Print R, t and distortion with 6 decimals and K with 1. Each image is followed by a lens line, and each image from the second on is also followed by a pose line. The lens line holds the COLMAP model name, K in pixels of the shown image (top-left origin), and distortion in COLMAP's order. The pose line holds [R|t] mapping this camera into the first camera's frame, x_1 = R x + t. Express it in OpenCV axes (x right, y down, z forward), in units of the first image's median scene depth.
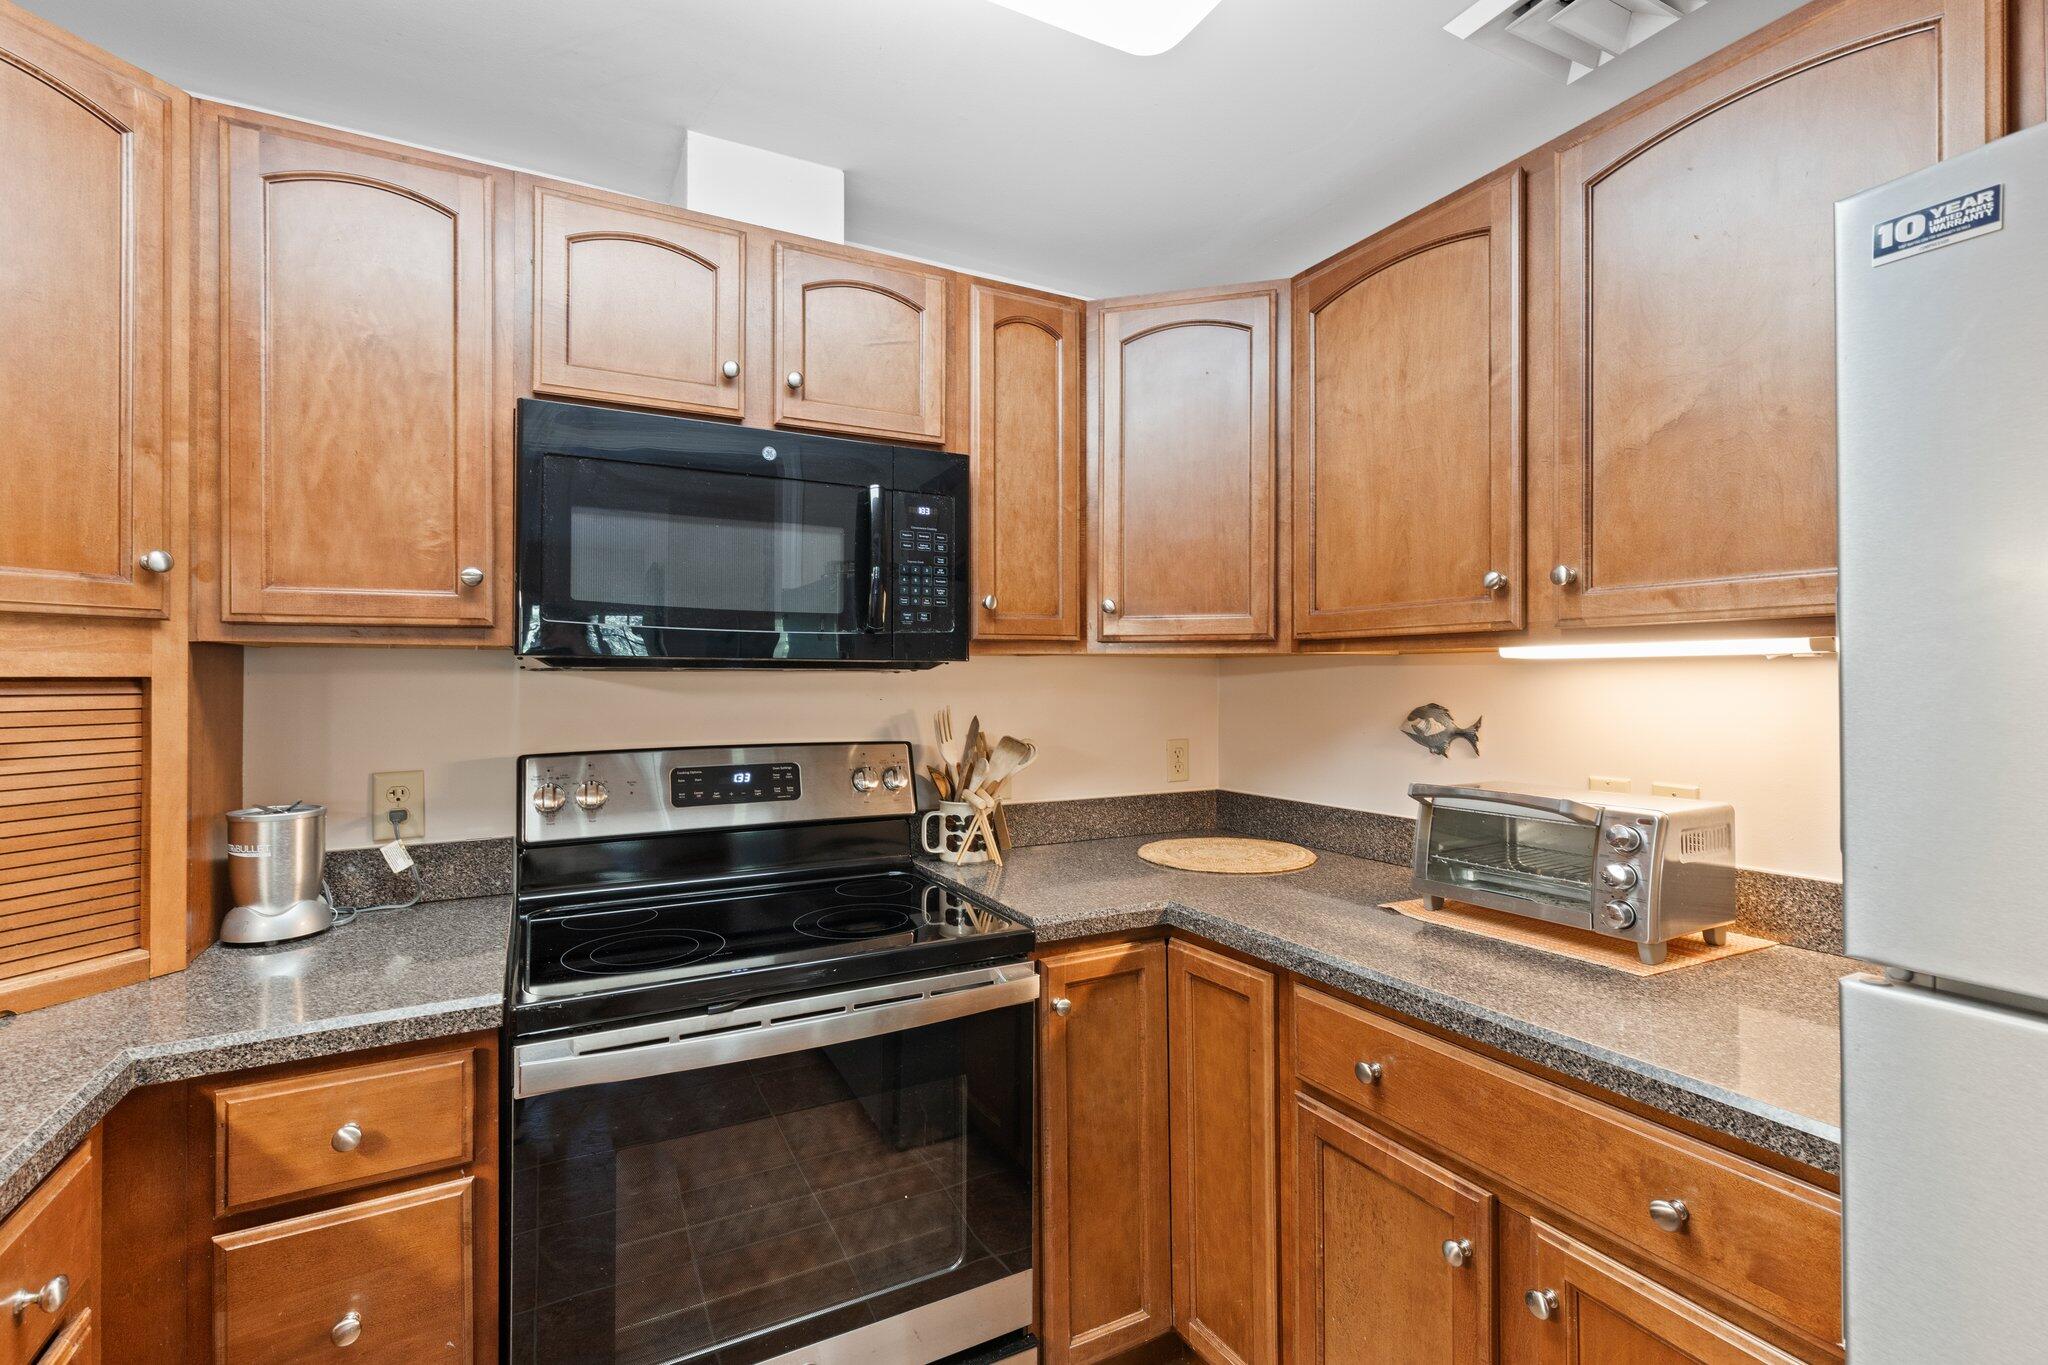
lens RADIAL K [[930.9, 0, 1052.4], [0, 930.9, 665.7], [0, 0, 1]] dist [0.002363, -0.000291]
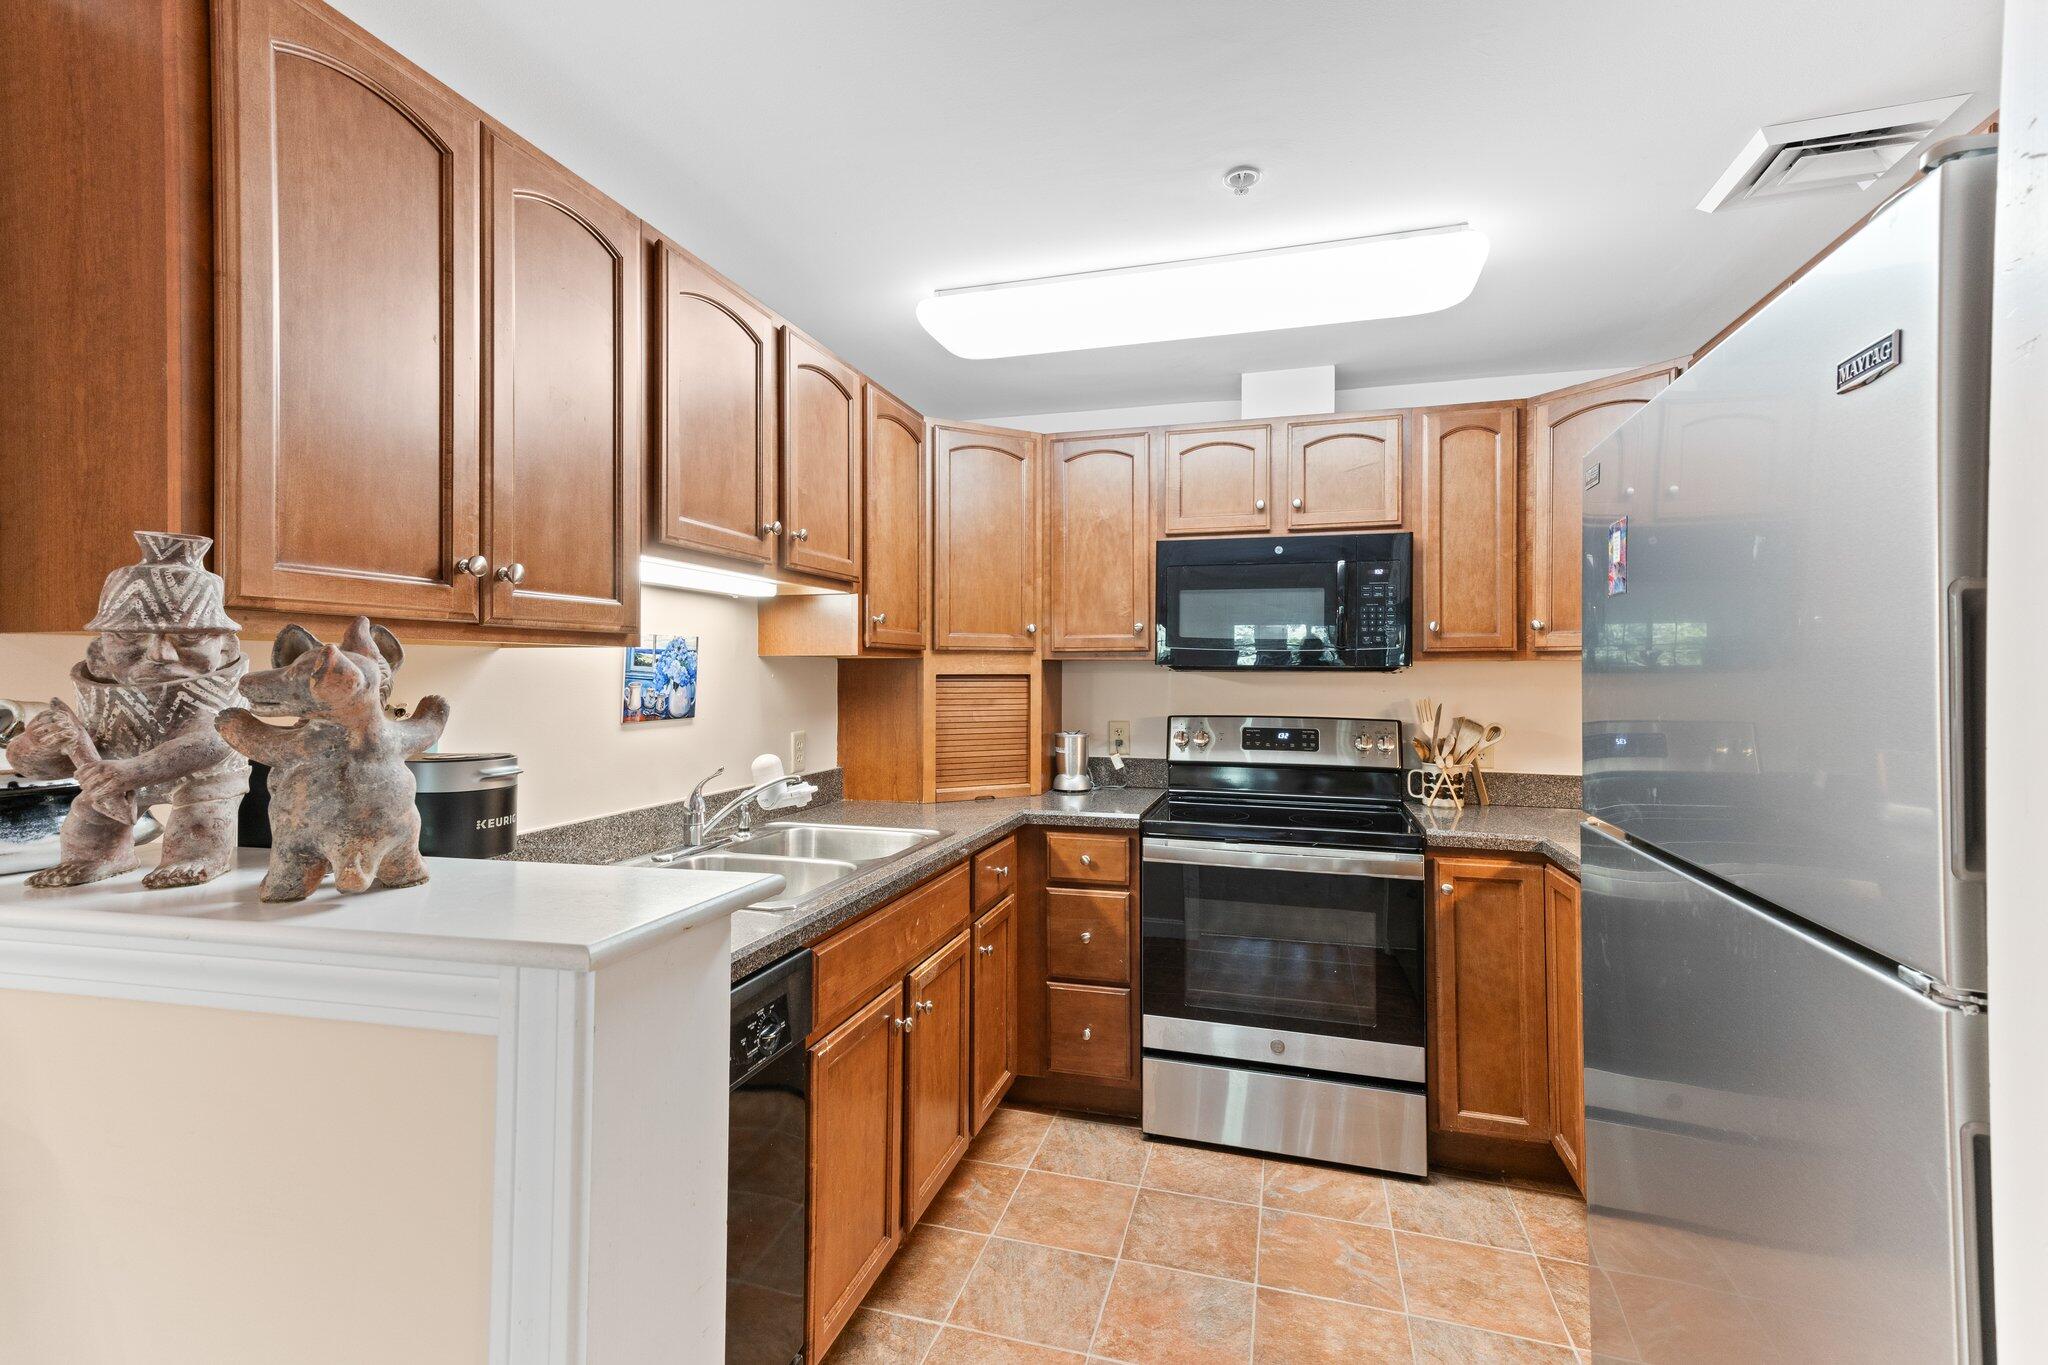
lens RADIAL K [[921.4, 0, 1021.0], [0, 921.4, 666.3], [0, 0, 1]] dist [0.014902, -0.000372]
pose [[0.698234, -0.001065, -0.715869, 0.597206], [0.002791, 0.999995, 0.001234, -0.009605], [0.715865, -0.002860, 0.698233, -0.565710]]
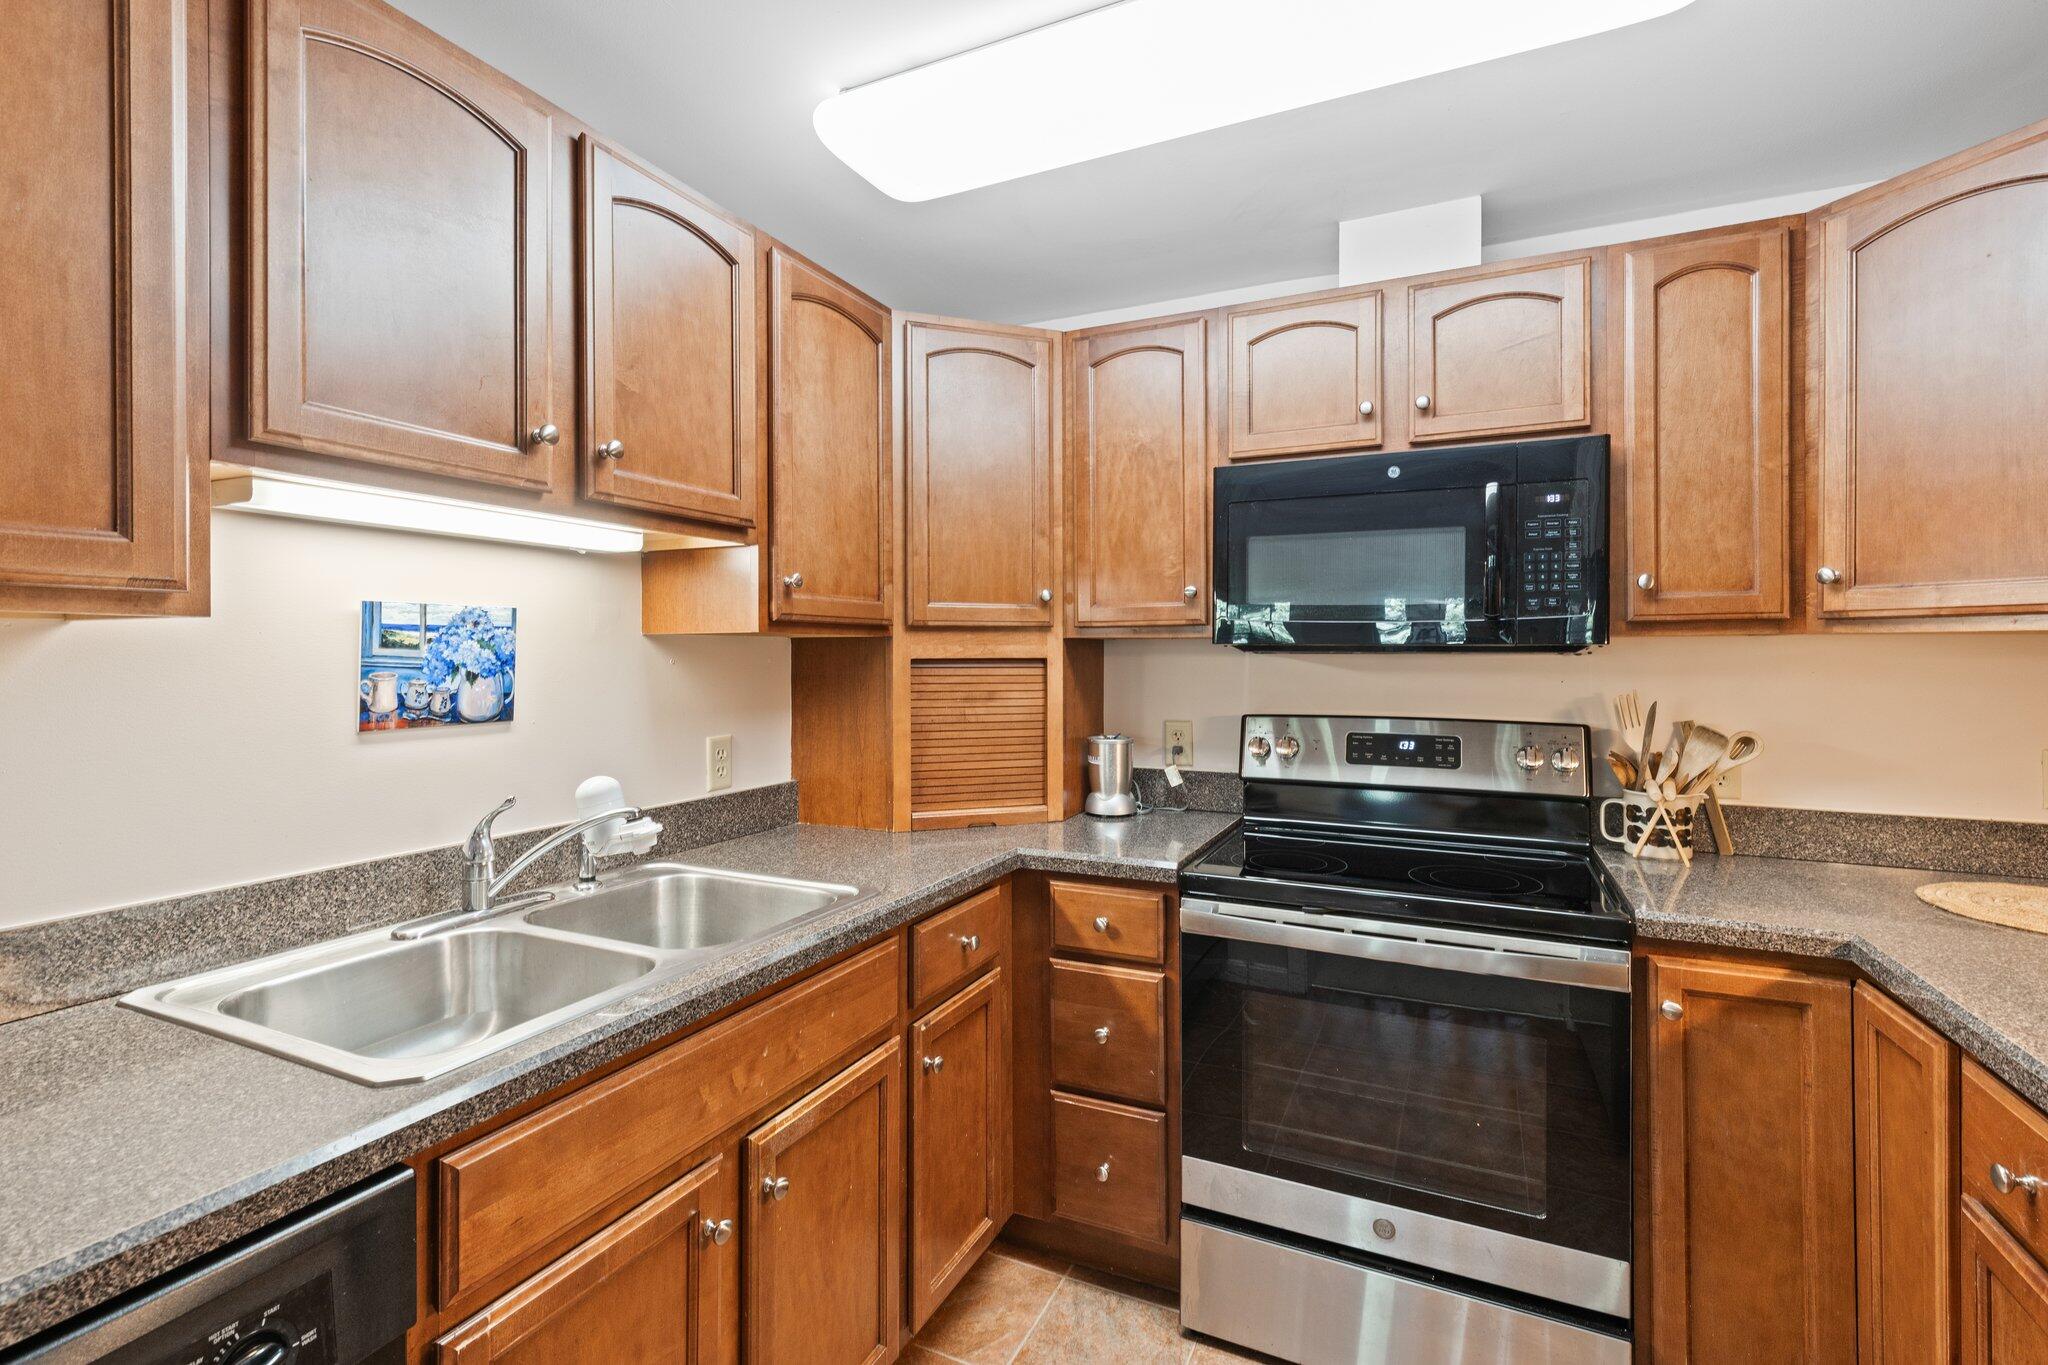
lens RADIAL K [[927.9, 0, 1018.0], [0, 927.9, 654.9], [0, 0, 1]] dist [-0.004058, -0.000789]
pose [[0.576533, 0.001575, -0.817072, 0.379969], [0.007476, 0.999946, 0.007202, -0.005905], [0.817040, -0.010261, 0.576490, -0.077087]]
